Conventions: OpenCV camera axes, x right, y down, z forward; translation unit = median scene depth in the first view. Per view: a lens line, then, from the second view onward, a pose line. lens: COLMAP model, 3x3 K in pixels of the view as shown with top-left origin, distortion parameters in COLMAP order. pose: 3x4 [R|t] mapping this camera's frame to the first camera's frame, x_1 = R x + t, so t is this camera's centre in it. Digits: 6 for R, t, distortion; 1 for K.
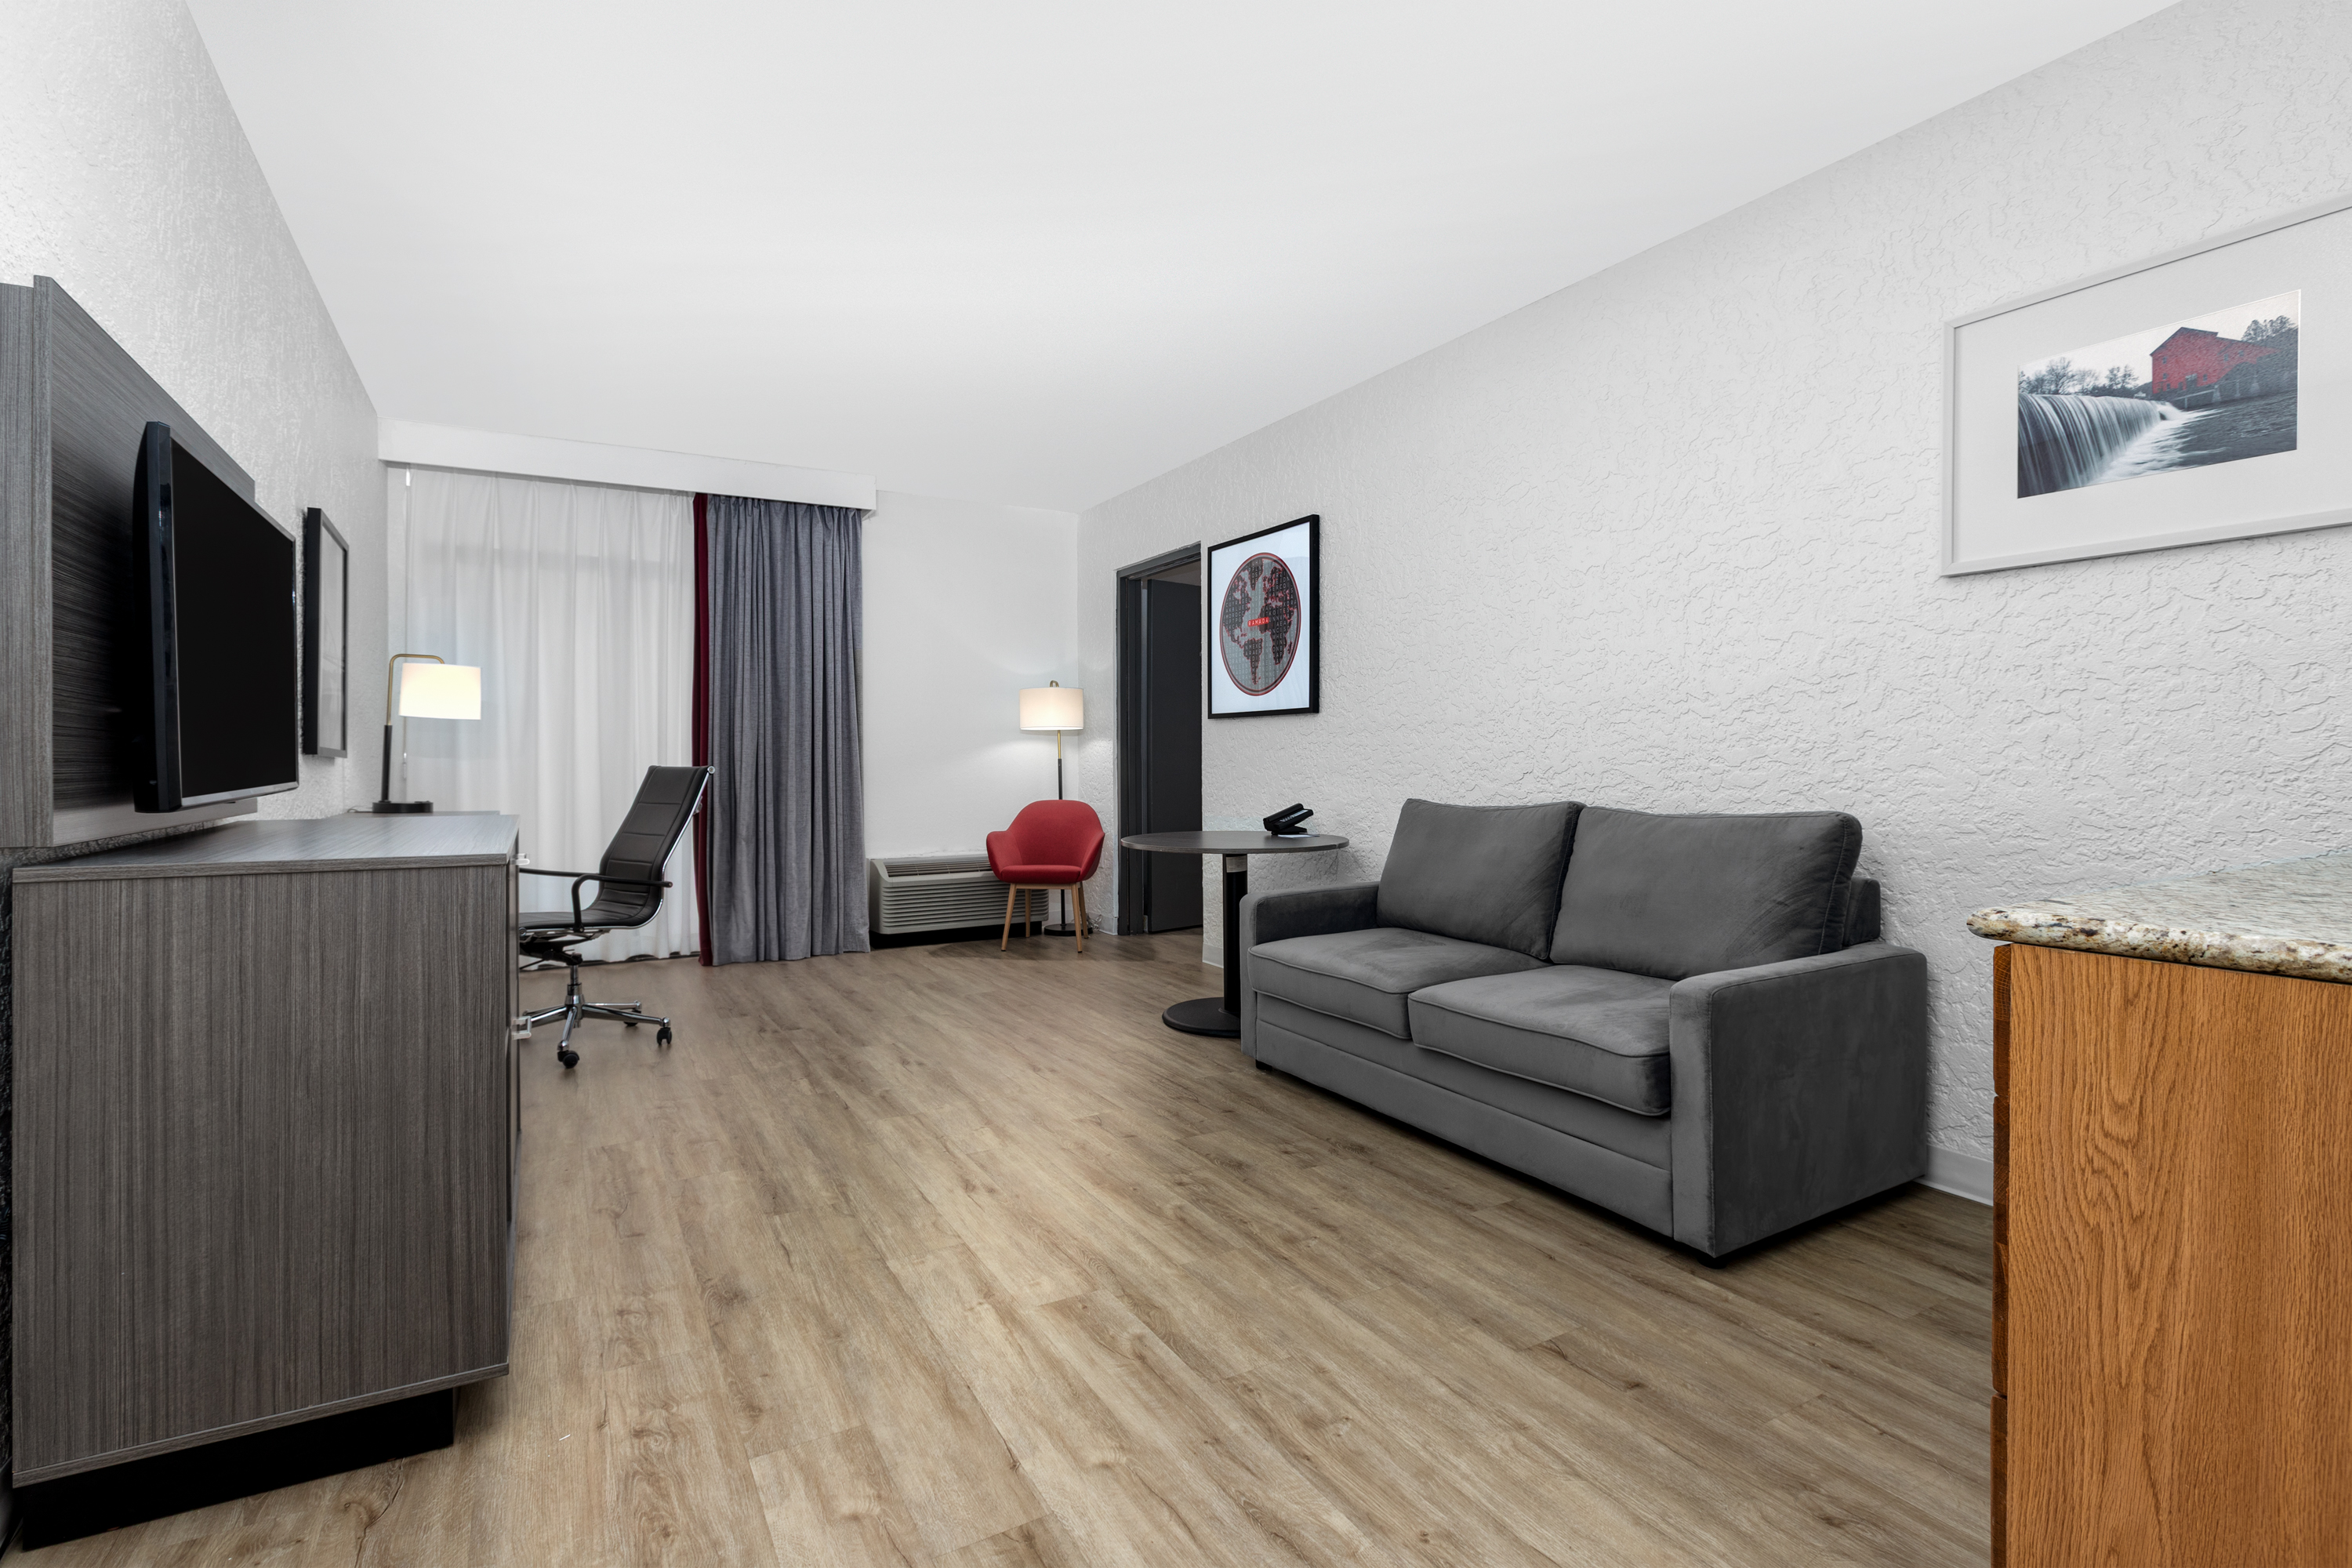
lens RADIAL K [[1085.9, 0, 1173.3], [0, 1085.9, 766.4], [0, 0, 1]] dist [0.001294, -0.000103]
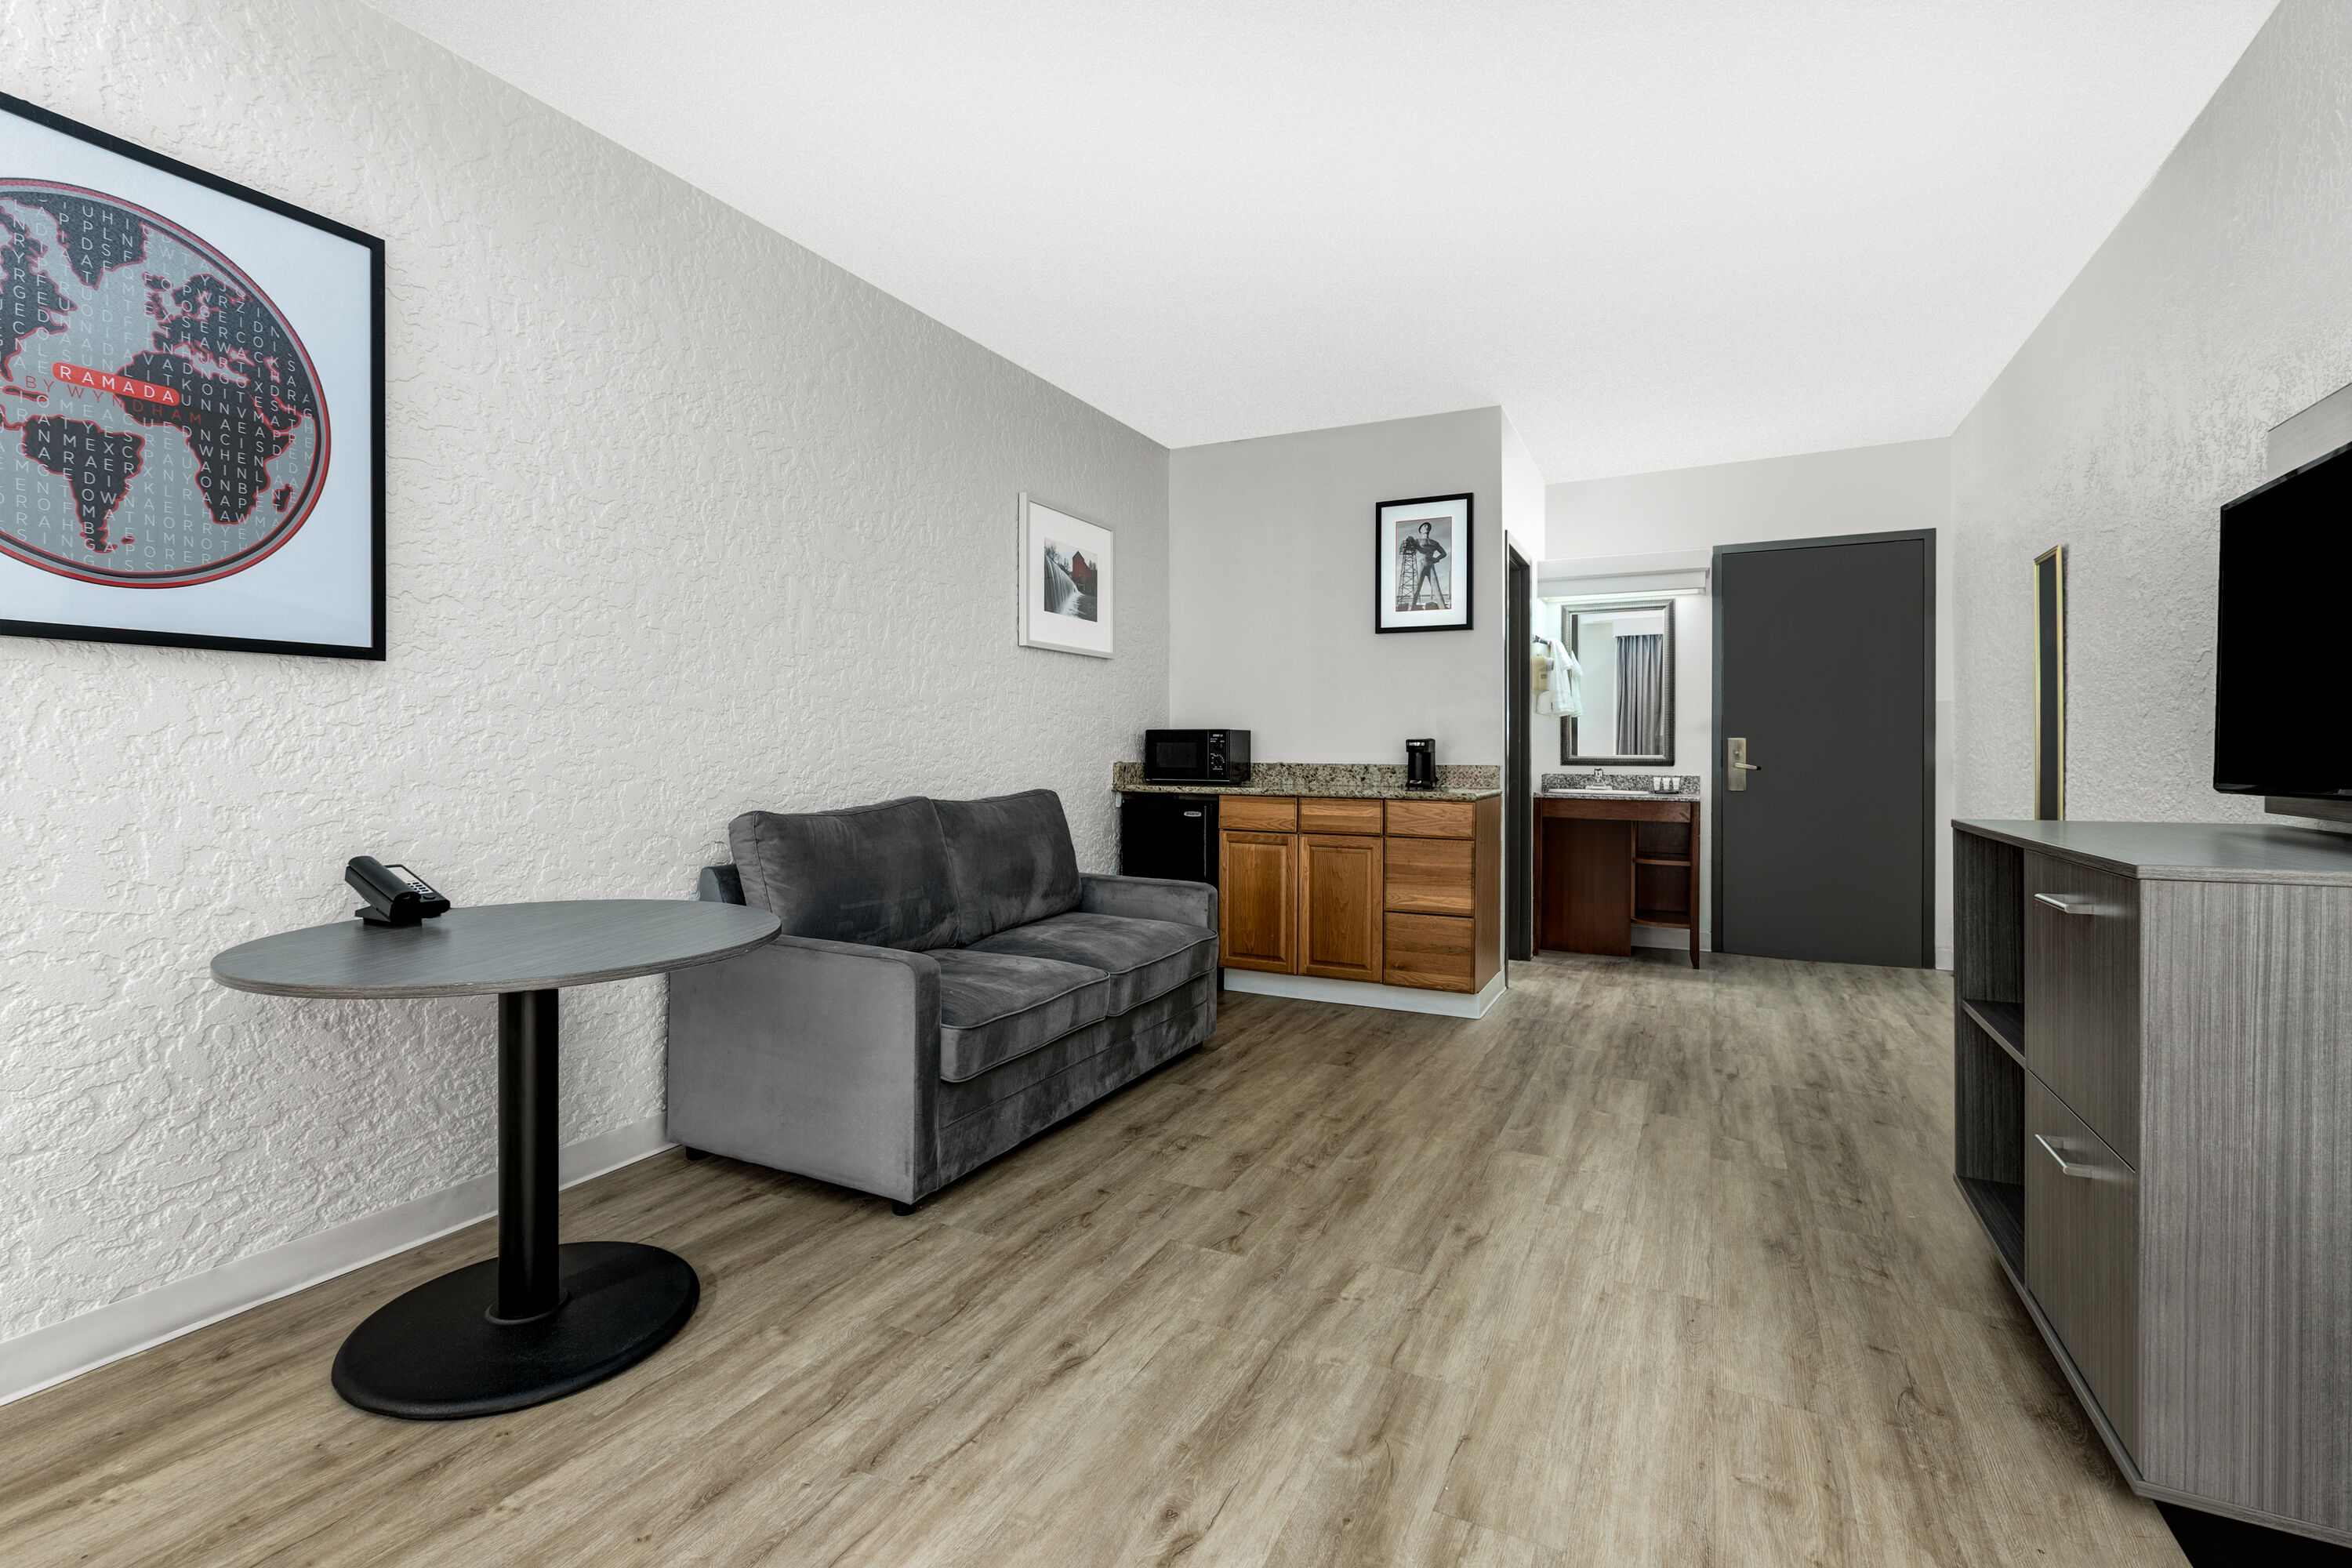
lens RADIAL K [[1085.9, 0, 1173.3], [0, 1085.9, 766.4], [0, 0, 1]] dist [0.001294, -0.000103]
pose [[-0.551583, -0.009832, 0.834062, -0.869021], [0.007452, 0.999833, 0.016715, -0.017281], [-0.834087, 0.015435, -0.551417, 1.864866]]
